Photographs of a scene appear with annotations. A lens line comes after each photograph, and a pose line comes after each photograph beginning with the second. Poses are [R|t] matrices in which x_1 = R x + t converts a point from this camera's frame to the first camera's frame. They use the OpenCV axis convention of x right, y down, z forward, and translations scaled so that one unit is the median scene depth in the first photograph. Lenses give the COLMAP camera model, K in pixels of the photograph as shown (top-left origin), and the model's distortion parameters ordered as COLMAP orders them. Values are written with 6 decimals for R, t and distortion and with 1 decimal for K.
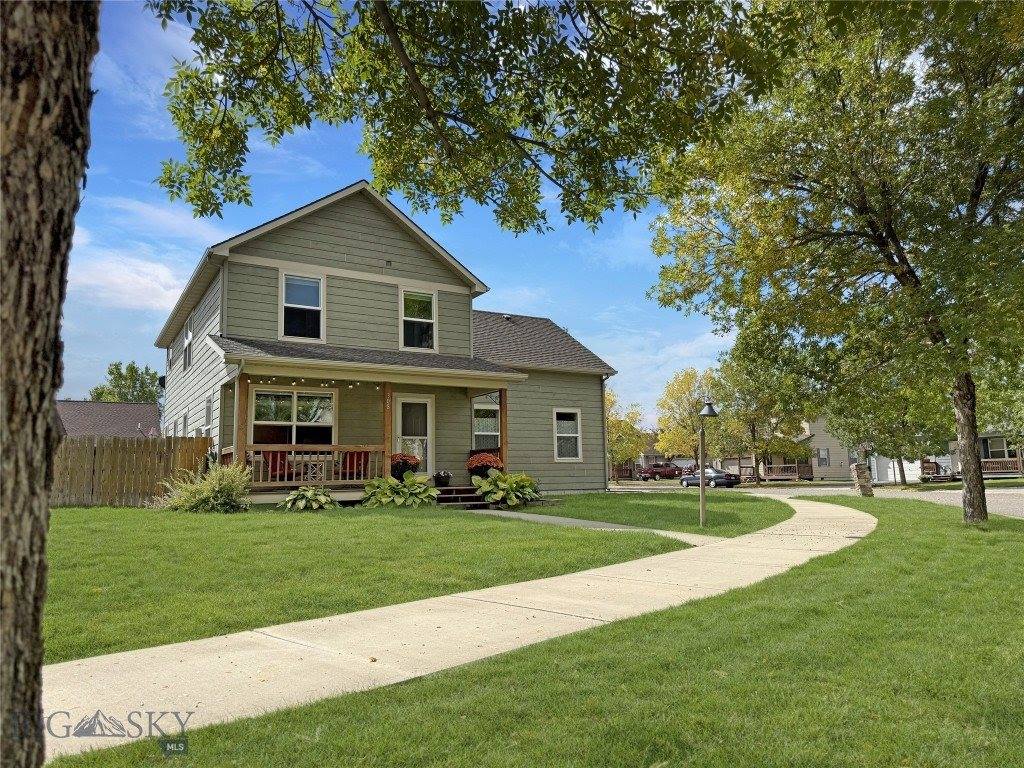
lens RADIAL K [[720.2, 0, 512.0], [0, 720.2, 384.0], [0, 0, 1]] dist [0.082409, -0.109656]
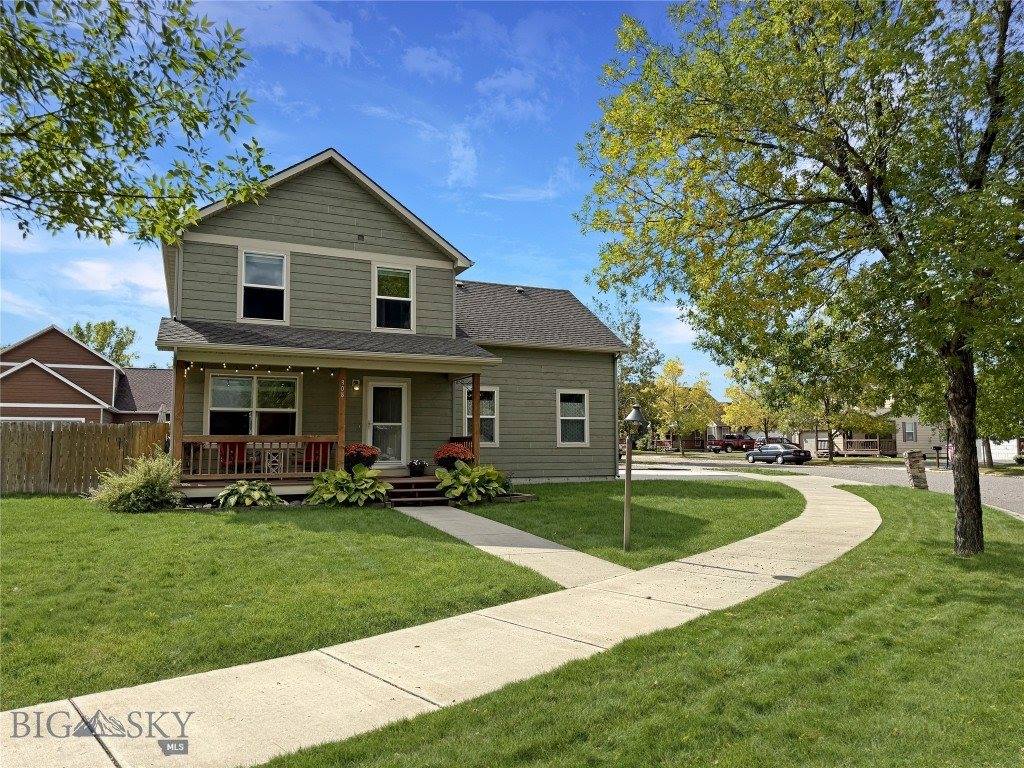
lens RADIAL K [[720.2, 0, 512.0], [0, 720.2, 384.0], [0, 0, 1]] dist [0.082409, -0.109656]
pose [[0.992308, 0.007209, -0.123583, 0.142649], [-0.000779, 0.998647, 0.051998, -0.027113], [0.123791, -0.051502, 0.990971, 0.085949]]
